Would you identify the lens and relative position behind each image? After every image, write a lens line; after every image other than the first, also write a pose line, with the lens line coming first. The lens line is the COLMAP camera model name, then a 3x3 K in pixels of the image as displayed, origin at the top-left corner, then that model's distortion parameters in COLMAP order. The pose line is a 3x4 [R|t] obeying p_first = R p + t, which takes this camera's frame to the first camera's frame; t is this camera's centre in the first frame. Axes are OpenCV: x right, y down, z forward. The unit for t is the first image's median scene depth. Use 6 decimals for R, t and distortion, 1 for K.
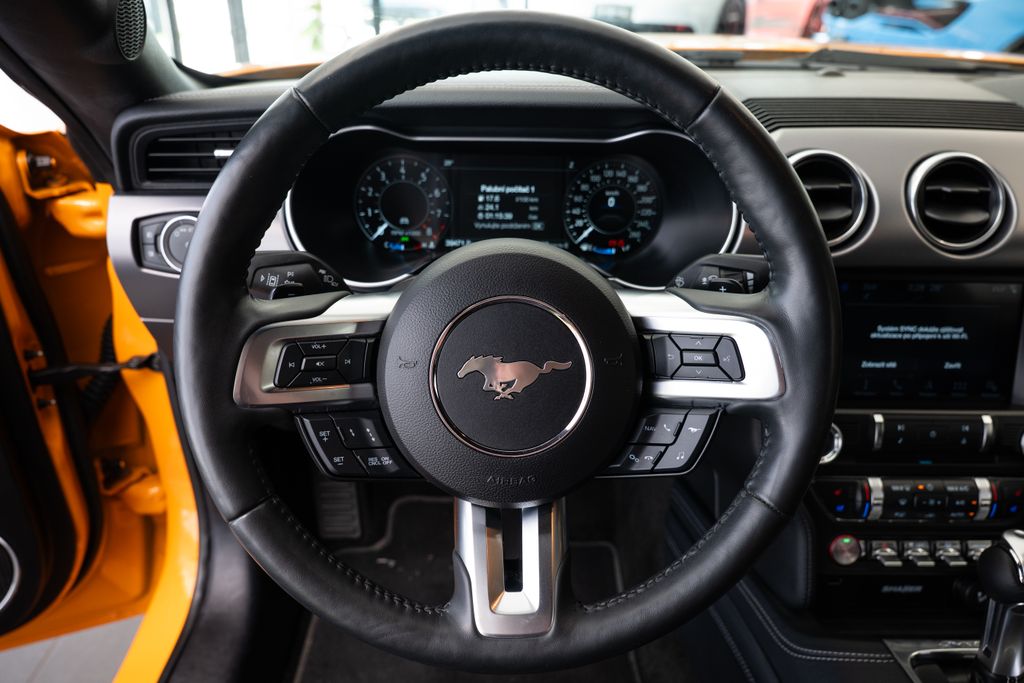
lens RADIAL K [[744.7, 0, 520.0], [0, 744.7, 357.3], [0, 0, 1]] dist [0.000569, -0.005083]
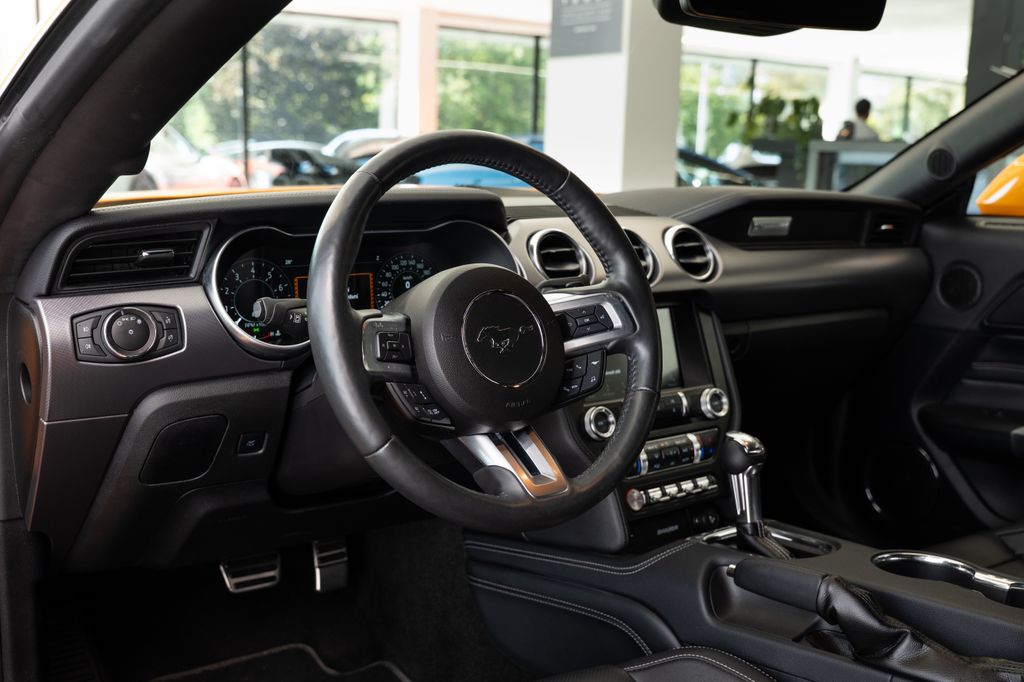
lens RADIAL K [[1012.1, 0, 510.8], [0, 1012.1, 341.0], [0, 0, 1]] dist [-0.014983, 0.000000]
pose [[0.814512, -0.109934, 0.569636, -0.744941], [0.269615, 0.941136, -0.203888, 0.287282], [-0.513691, 0.319651, 0.796207, -0.442145]]
